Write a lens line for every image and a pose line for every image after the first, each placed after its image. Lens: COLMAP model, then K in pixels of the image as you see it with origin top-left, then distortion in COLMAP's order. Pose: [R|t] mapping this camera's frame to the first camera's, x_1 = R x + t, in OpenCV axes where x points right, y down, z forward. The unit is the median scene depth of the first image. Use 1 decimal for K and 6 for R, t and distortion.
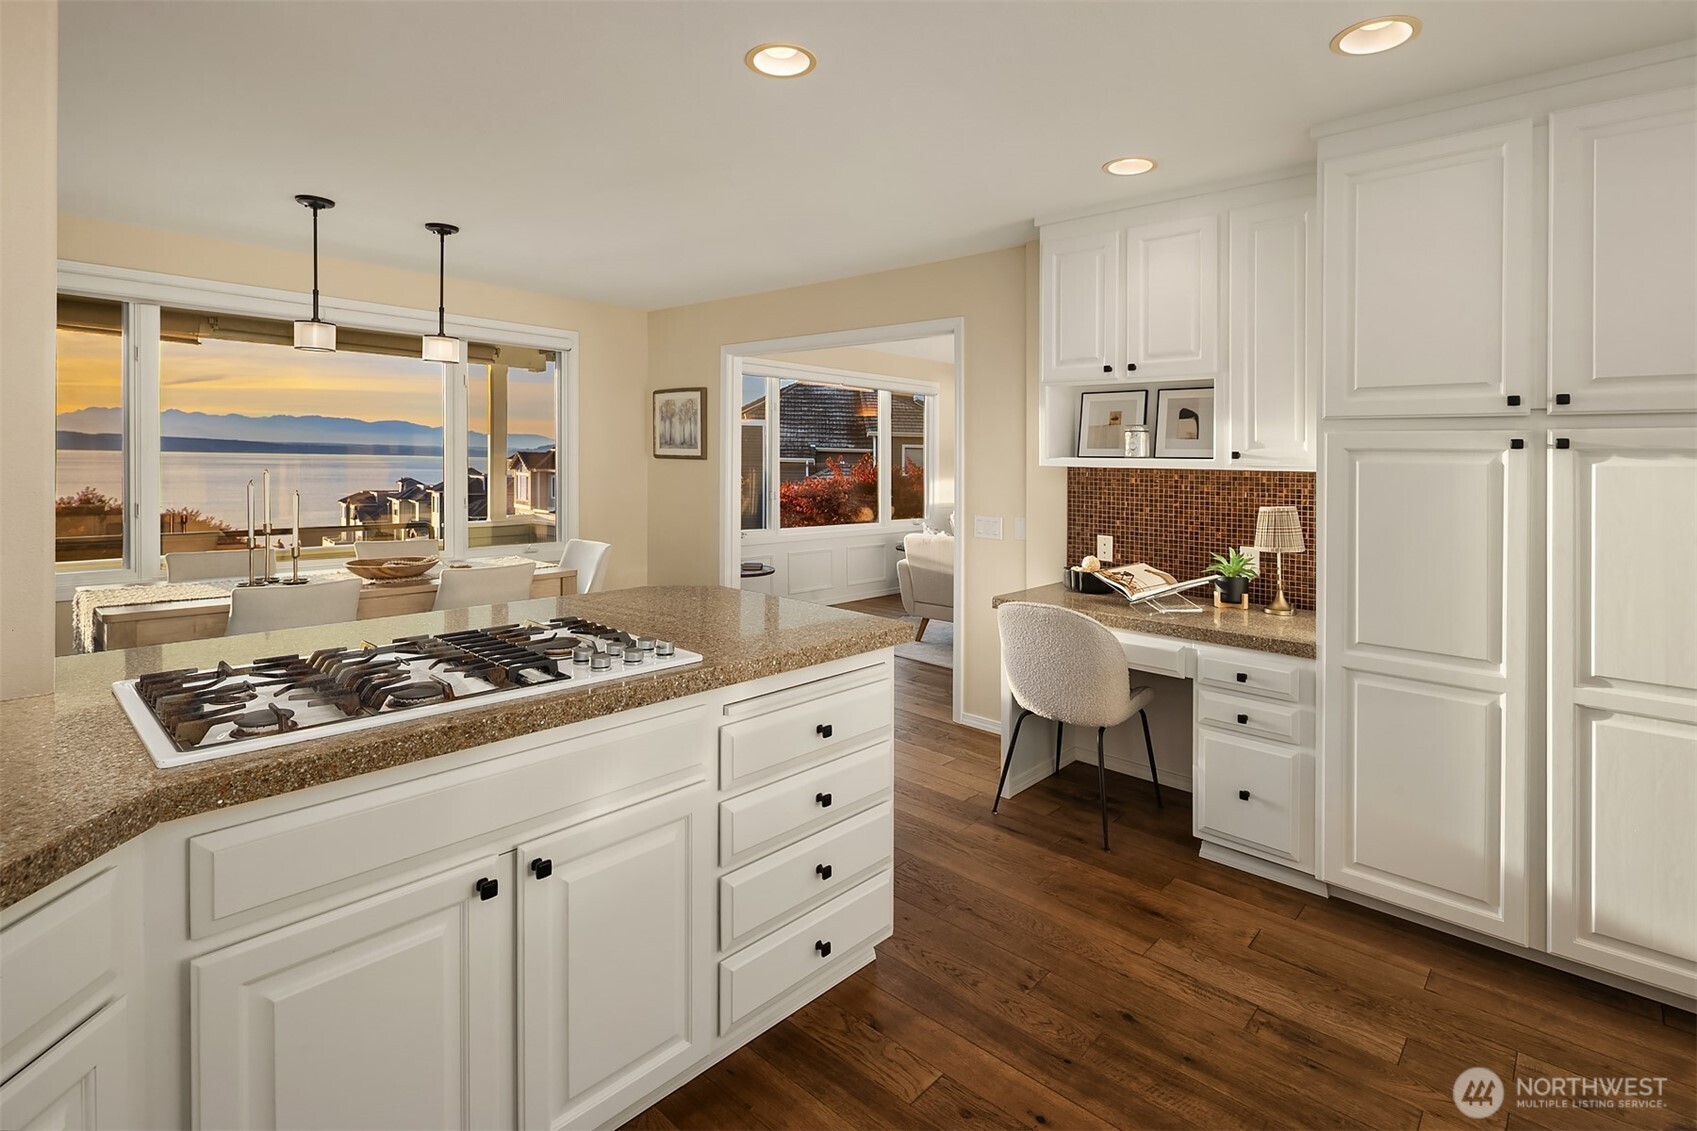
lens RADIAL K [[824.6, 0, 851.5], [0, 824.6, 472.5], [0, 0, 1]] dist [-0.001113, -0.001081]
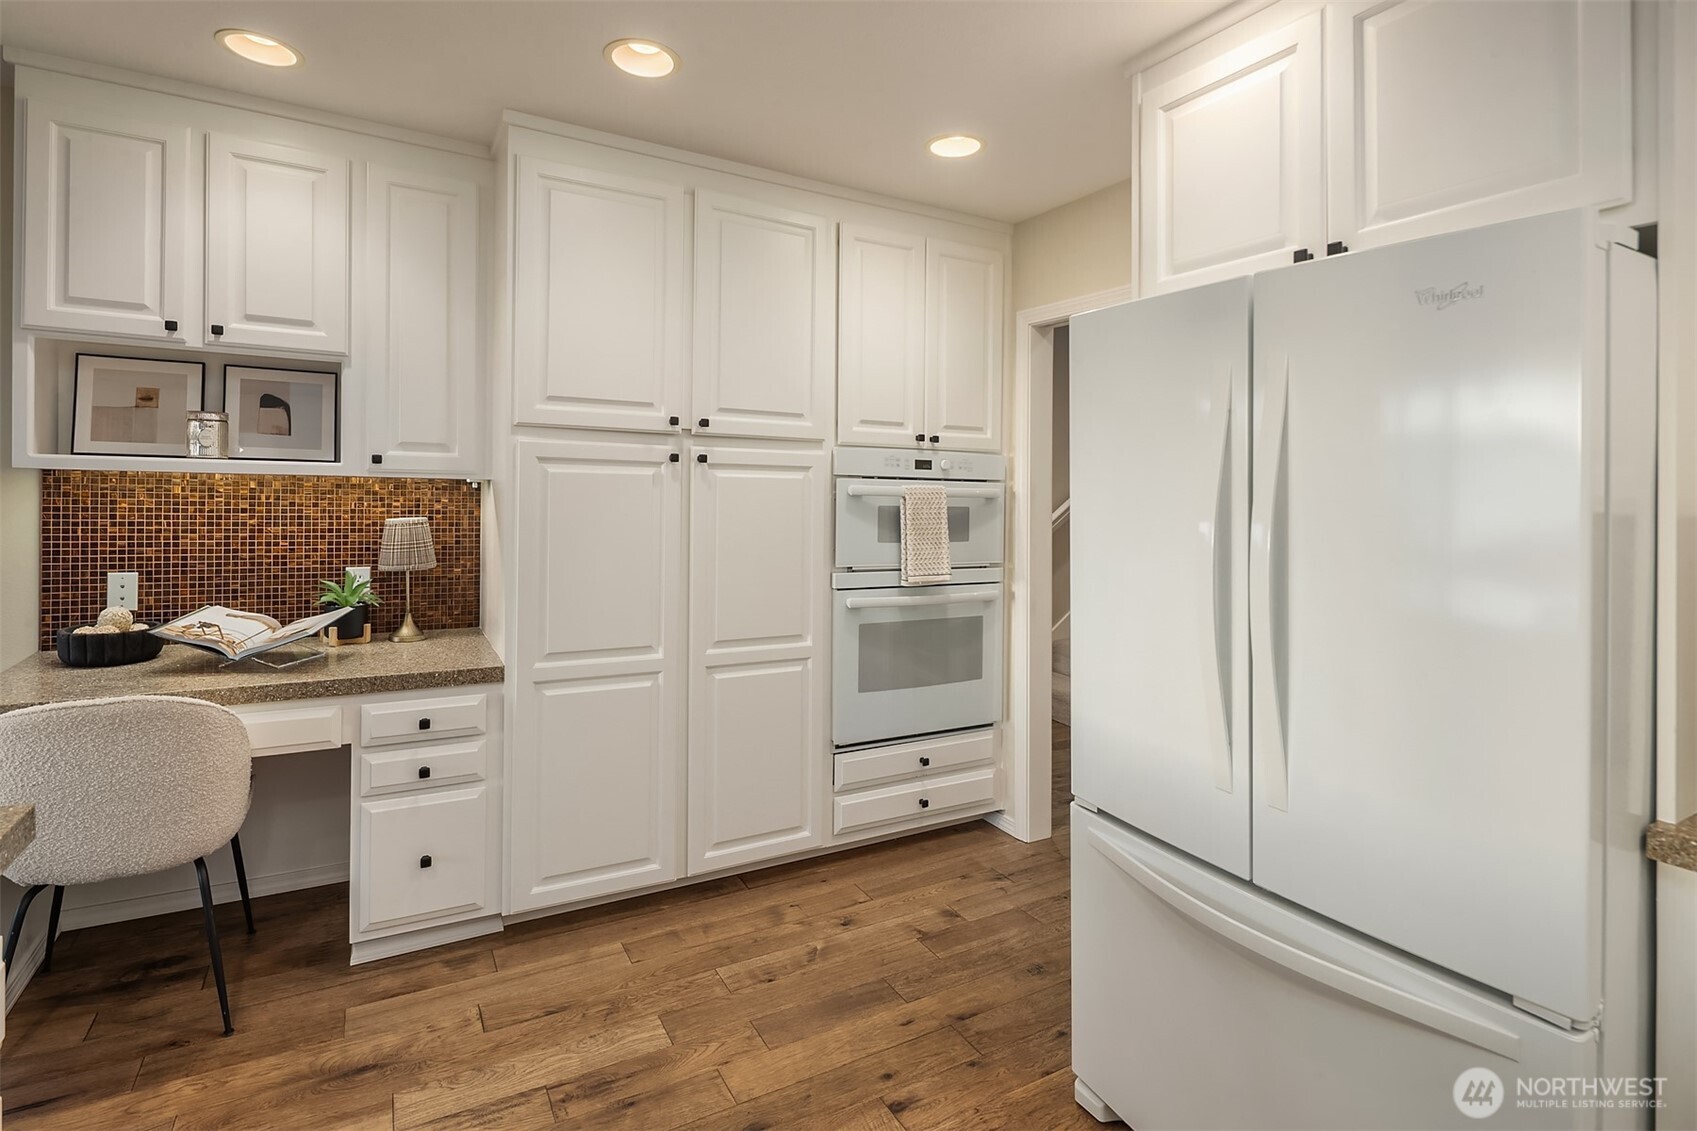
lens RADIAL K [[824.6, 0, 851.5], [0, 824.6, 472.5], [0, 0, 1]] dist [-0.001113, -0.001081]
pose [[0.314055, 0.001190, 0.949404, -0.173218], [-0.009244, 0.999956, 0.001804, -0.013670], [-0.949360, -0.009343, 0.314052, 0.289030]]
